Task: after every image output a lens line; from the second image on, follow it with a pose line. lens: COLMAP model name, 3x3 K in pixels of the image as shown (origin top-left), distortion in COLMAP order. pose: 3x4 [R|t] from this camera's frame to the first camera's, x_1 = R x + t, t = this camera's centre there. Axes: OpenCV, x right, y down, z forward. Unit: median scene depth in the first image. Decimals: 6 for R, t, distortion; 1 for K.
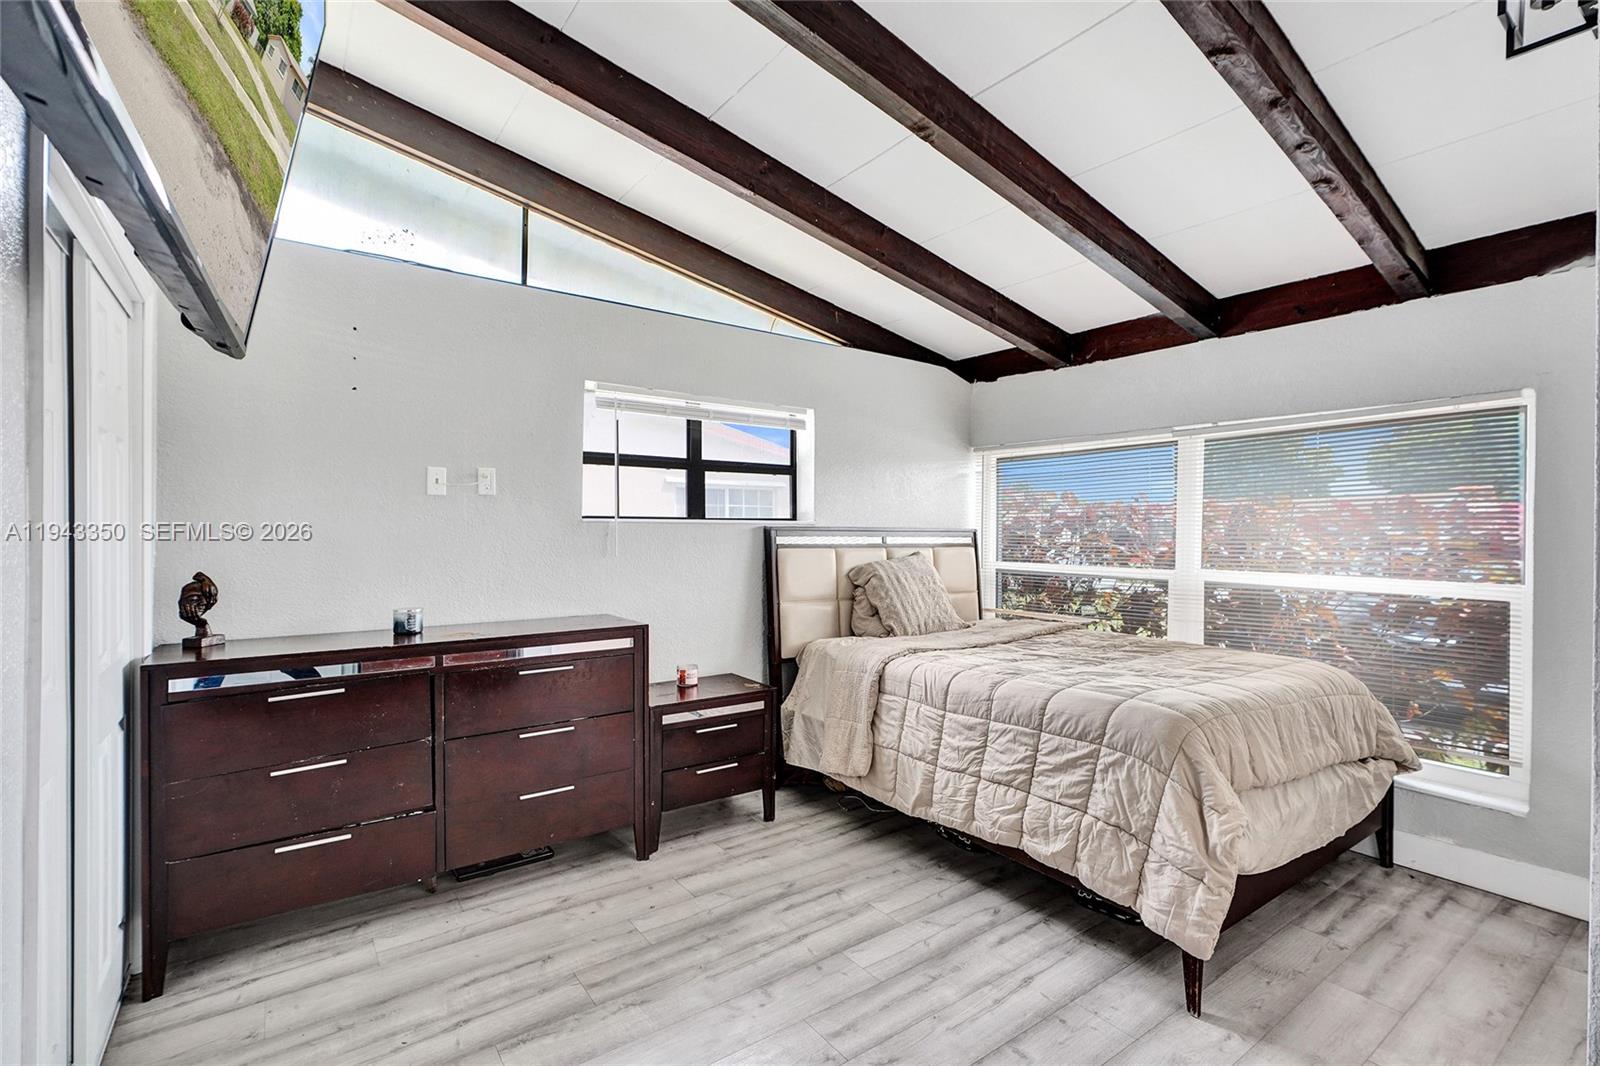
lens RADIAL K [[721.5, 0, 802.3], [0, 721.5, 514.9], [0, 0, 1]] dist [-0.001706, 0.000244]
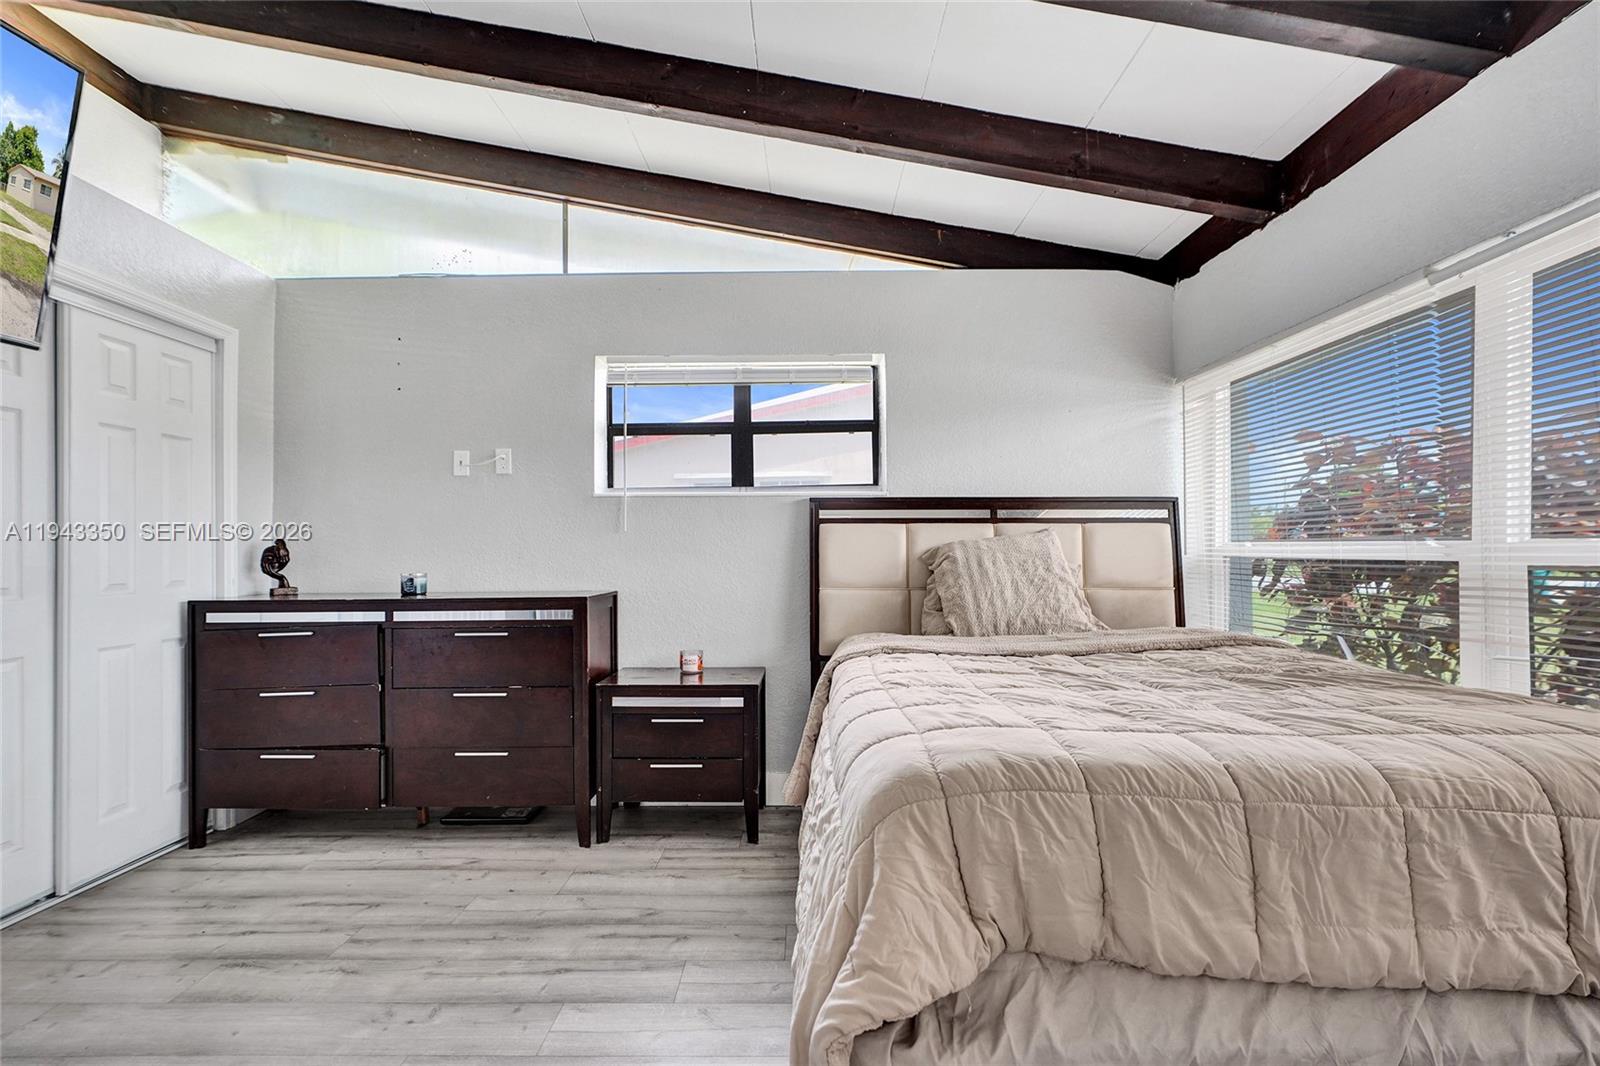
lens RADIAL K [[728.5, 0, 802.8], [0, 728.5, 523.4], [0, 0, 1]] dist [-0.001838, 0.000480]
pose [[0.807479, -0.031866, -0.589035, 0.534447], [0.022560, 0.999478, -0.023145, 0.077685], [0.589464, 0.005401, 0.807776, 0.364700]]
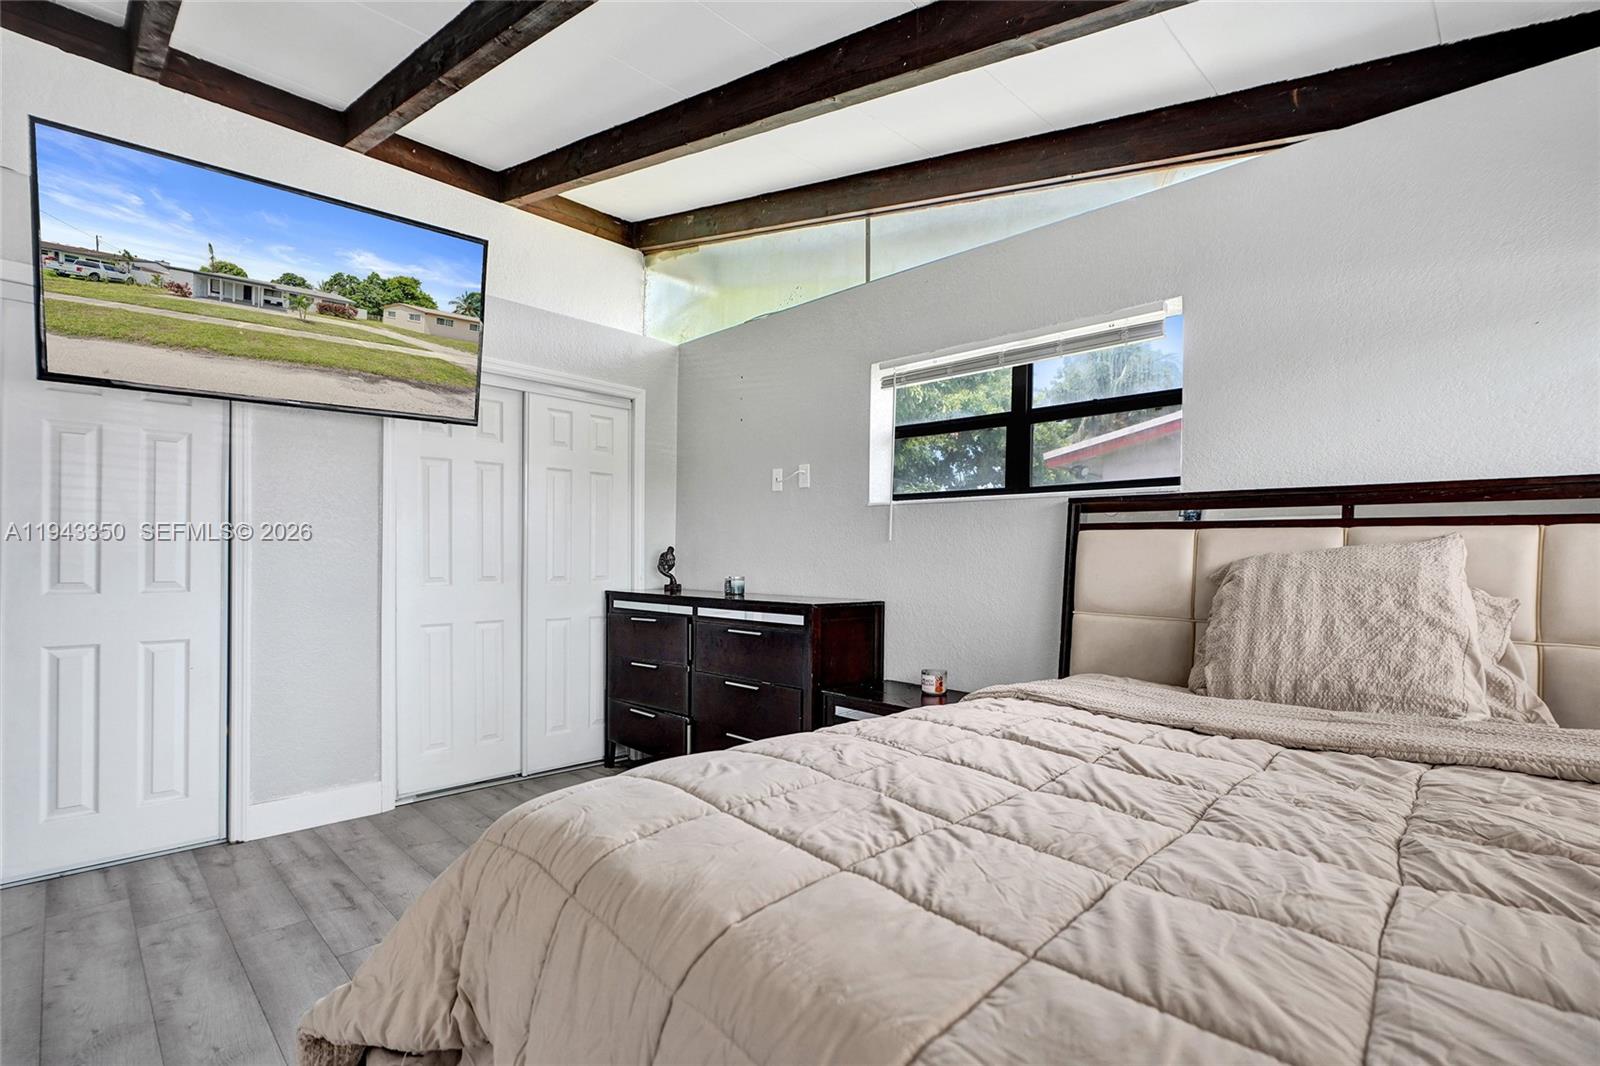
lens RADIAL K [[758.4, 0, 805.1], [0, 758.4, 536.5], [0, 0, 1]] dist [0.000365, 0.000281]
pose [[0.164152, -0.032805, -0.985889, 0.729934], [0.007429, 0.999460, -0.032020, 0.086338], [0.986407, -0.002068, 0.164307, 0.759272]]
